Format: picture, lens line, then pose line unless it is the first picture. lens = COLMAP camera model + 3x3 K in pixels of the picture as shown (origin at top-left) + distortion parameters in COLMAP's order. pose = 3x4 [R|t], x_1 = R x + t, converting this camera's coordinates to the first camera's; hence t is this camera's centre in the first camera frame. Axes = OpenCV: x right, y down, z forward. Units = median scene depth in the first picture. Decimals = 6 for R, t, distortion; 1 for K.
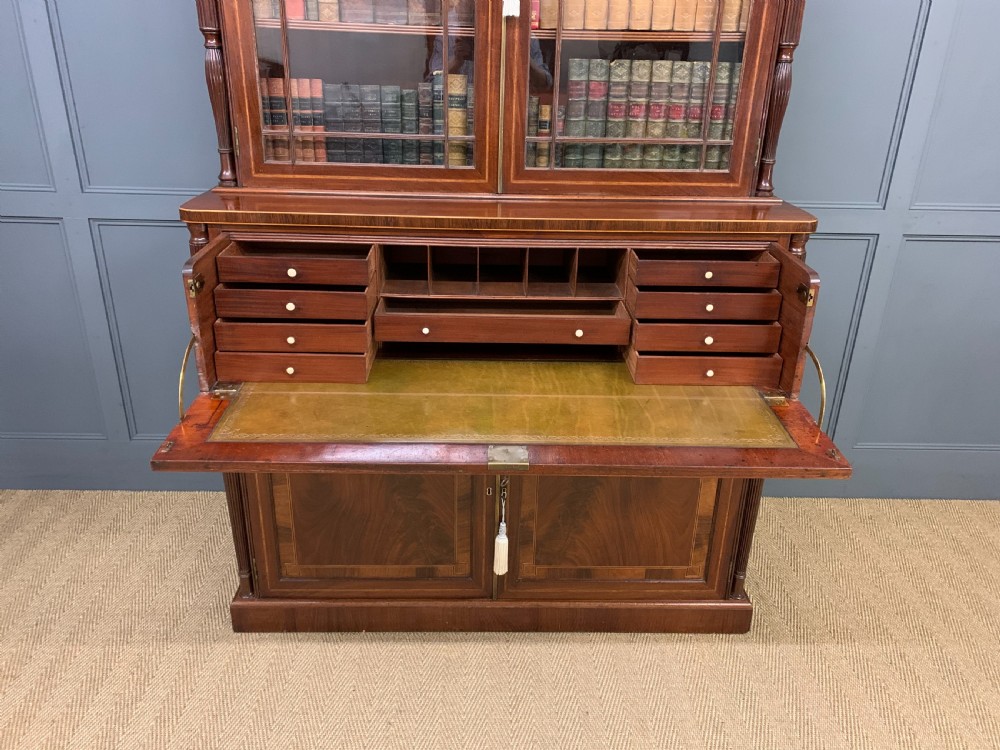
lens RADIAL K [[774.2, 0, 500.9], [0, 774.2, 370.6], [0, 0, 1]] dist [0.071743, -0.098971]
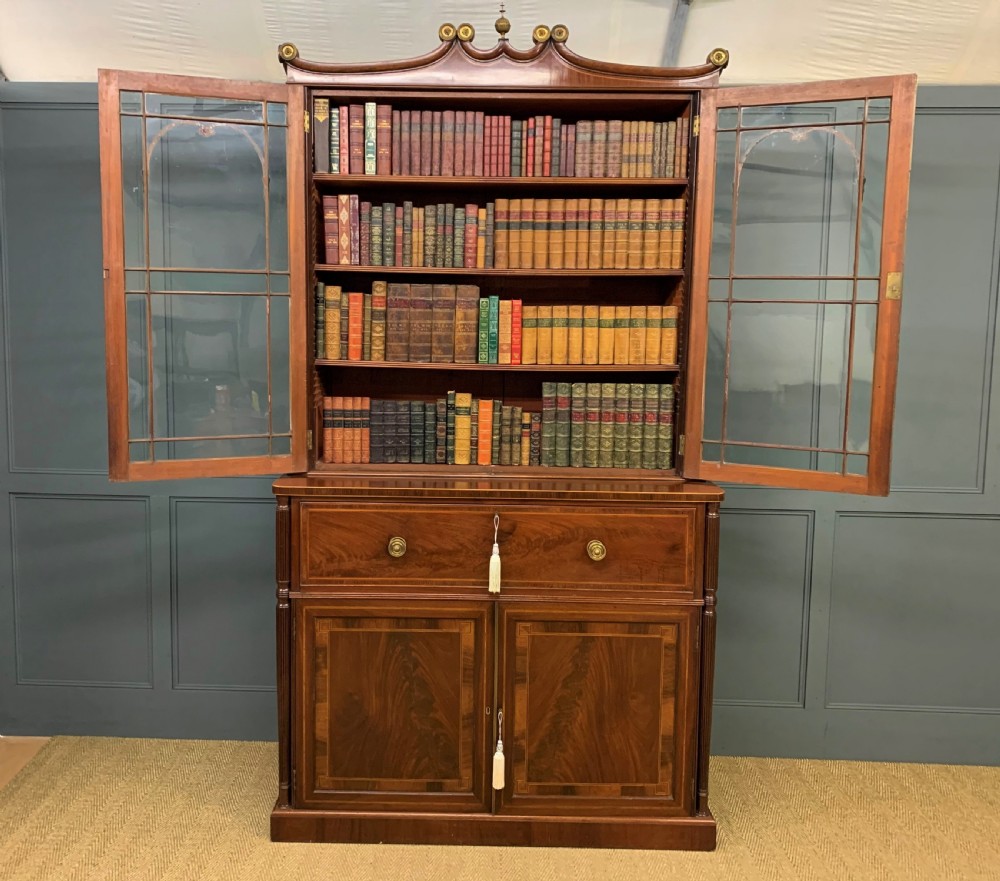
lens RADIAL K [[968.8, 0, 451.5], [0, 968.8, 404.9], [0, 0, 1]] dist [0.160238, -0.451104]
pose [[0.999119, -0.006818, -0.041408, -0.005654], [-0.005874, 0.954279, -0.298861, 0.168519], [0.041553, 0.298841, 0.953398, -0.674049]]
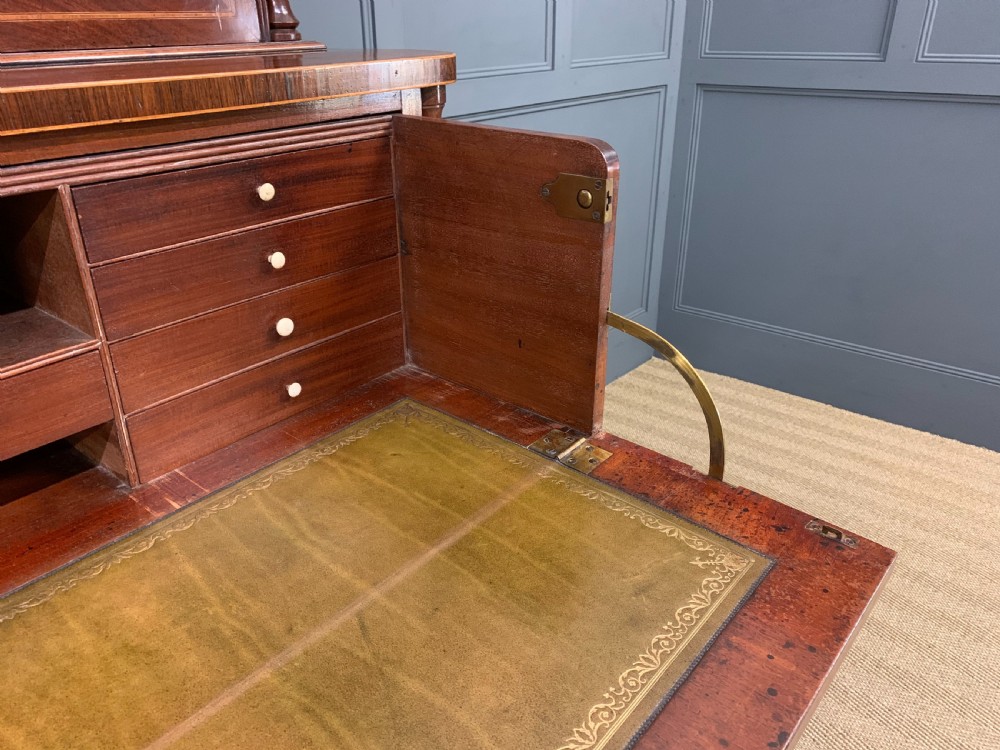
lens RADIAL K [[778.3, 0, 497.0], [0, 778.3, 372.1], [0, 0, 1]] dist [0.057024, -0.068485]
pose [[0.661819, -0.344154, 0.665998, 0.040859], [0.316780, 0.933569, 0.167628, -0.079362], [-0.679445, 0.100036, 0.726875, 0.611426]]
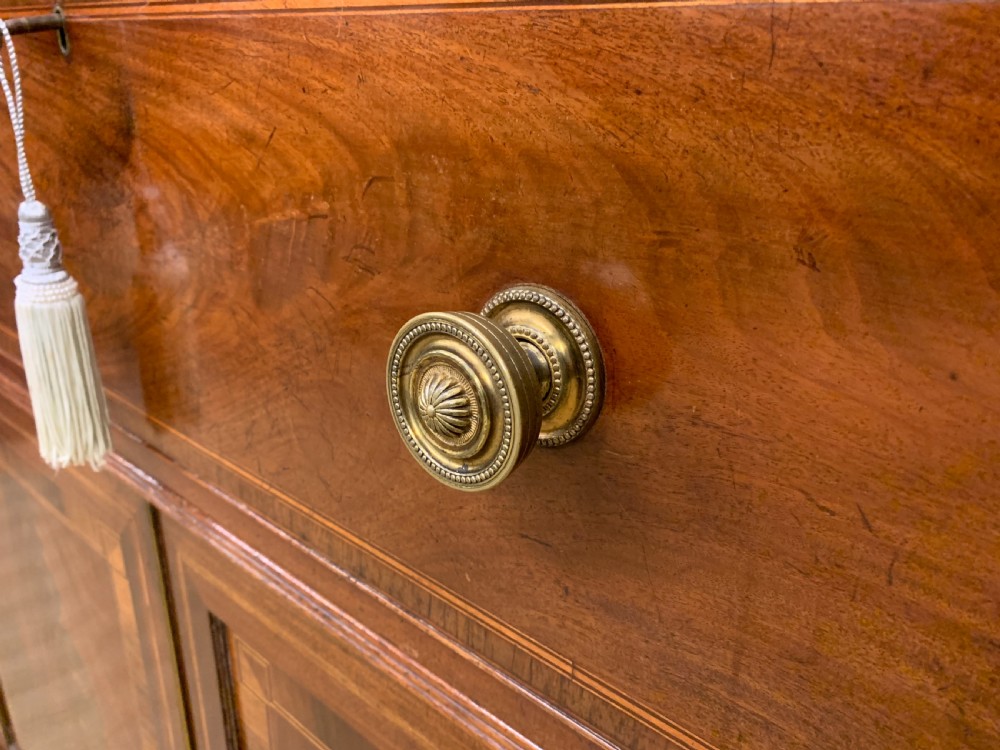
lens RADIAL K [[778.3, 0, 497.0], [0, 778.3, 372.1], [0, 0, 1]] dist [0.057024, -0.068485]
pose [[0.740766, 0.243905, -0.625920, 0.244420], [-0.269682, 0.961352, 0.055450, -0.095007], [0.615254, 0.127724, 0.777913, 0.847533]]
